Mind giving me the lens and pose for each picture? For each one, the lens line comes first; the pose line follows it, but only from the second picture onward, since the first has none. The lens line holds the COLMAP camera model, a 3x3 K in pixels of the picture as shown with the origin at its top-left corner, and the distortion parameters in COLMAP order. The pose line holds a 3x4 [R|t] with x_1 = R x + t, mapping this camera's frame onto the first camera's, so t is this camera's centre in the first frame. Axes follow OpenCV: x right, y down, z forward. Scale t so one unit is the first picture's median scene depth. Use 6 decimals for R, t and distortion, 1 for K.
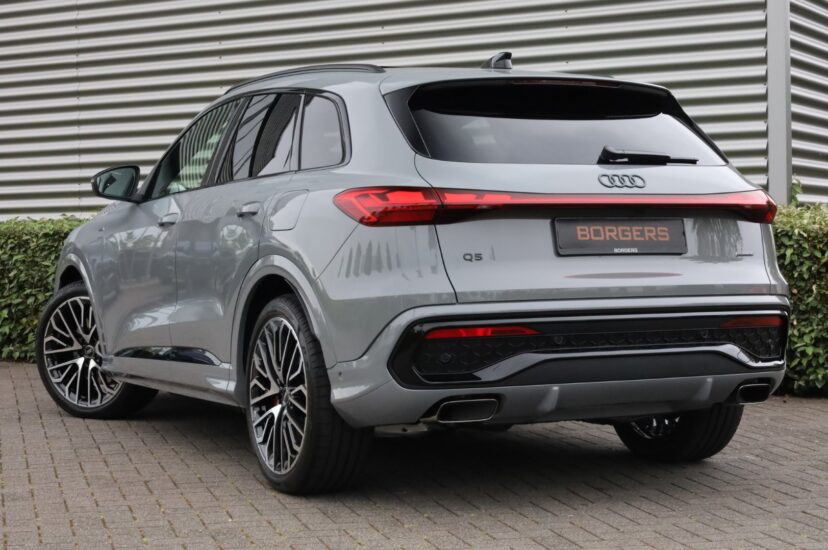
lens RADIAL K [[1659.0, 0, 412.6], [0, 1659.0, 274.4], [0, 0, 1]] dist [-0.080710, 0.000000]
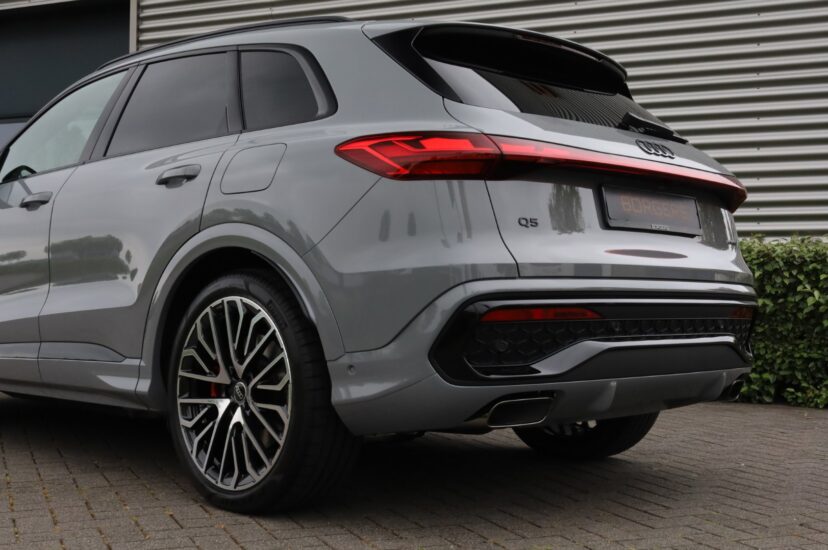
lens RADIAL K [[1074.6, 0, 417.4], [0, 1074.6, 270.0], [0, 0, 1]] dist [-0.062191, 0.000000]
pose [[0.944449, 0.029161, 0.327361, -0.181112], [-0.014240, 0.998751, -0.047886, 0.037839], [-0.328349, 0.040565, 0.943685, 0.505634]]
